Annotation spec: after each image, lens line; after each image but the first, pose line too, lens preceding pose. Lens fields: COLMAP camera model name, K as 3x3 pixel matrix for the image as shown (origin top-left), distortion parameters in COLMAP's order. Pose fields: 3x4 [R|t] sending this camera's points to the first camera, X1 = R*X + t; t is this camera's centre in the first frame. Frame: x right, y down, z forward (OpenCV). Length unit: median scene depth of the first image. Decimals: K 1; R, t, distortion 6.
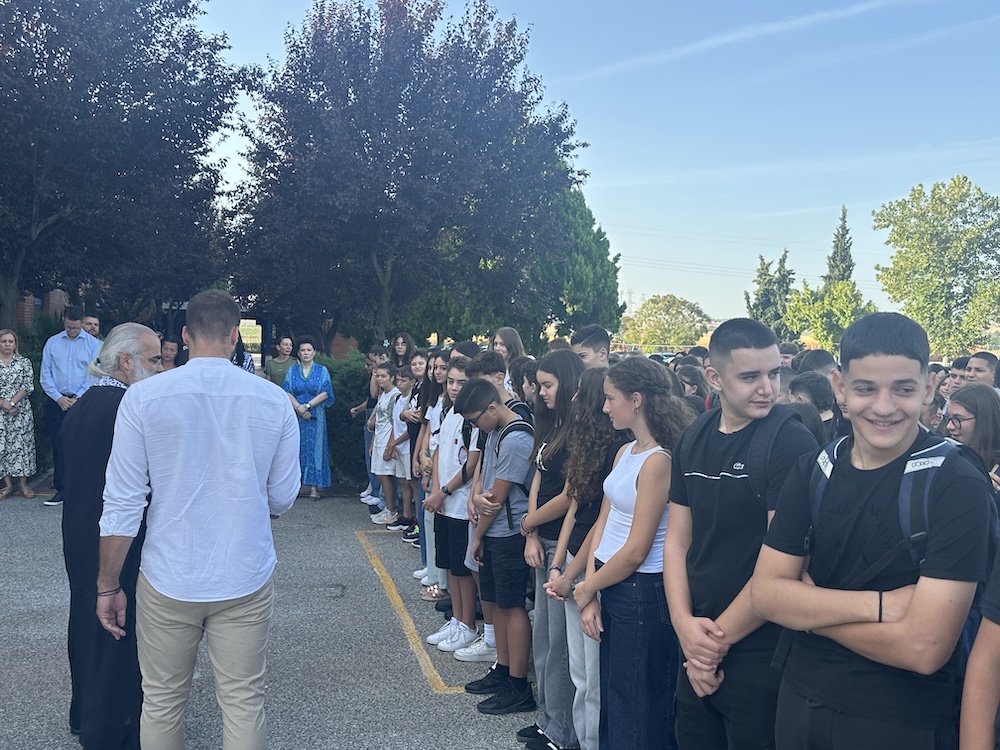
lens RADIAL K [[989.2, 0, 499.0], [0, 989.2, 373.8], [0, 0, 1]] dist [0.201881, -0.419884]
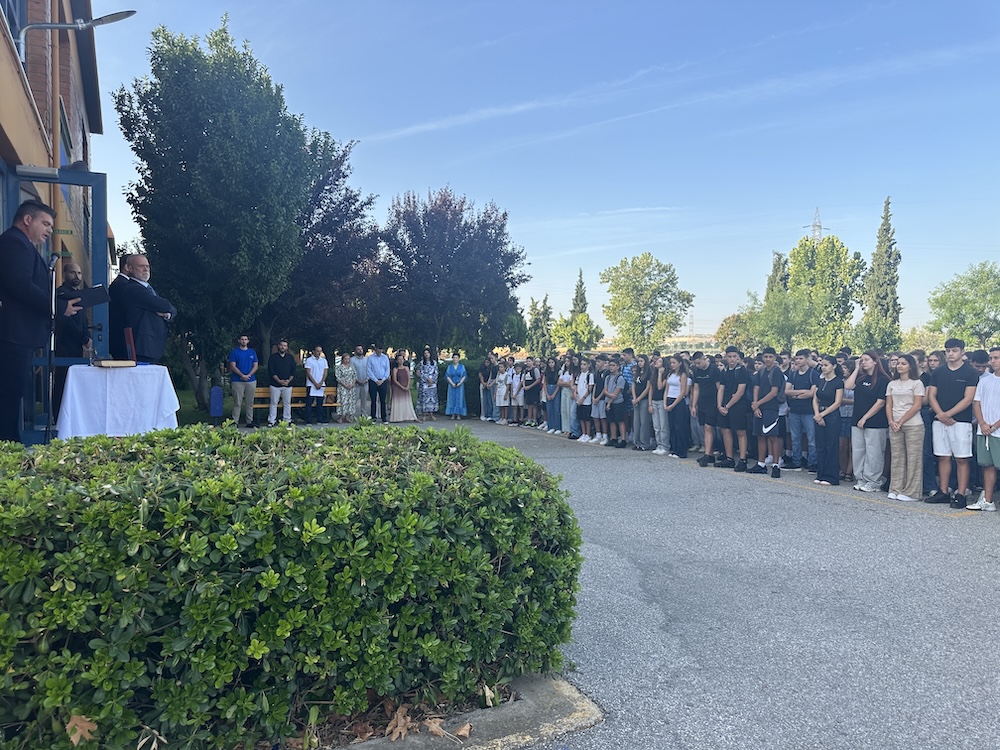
lens RADIAL K [[702.3, 0, 499.9], [0, 702.3, 374.6], [0, 0, 1]] dist [0.167412, -0.304055]
pose [[0.970691, -0.030301, 0.238414, -0.081663], [0.030579, 0.999529, 0.002534, 0.002260], [-0.238379, 0.004831, 0.971160, -0.113321]]
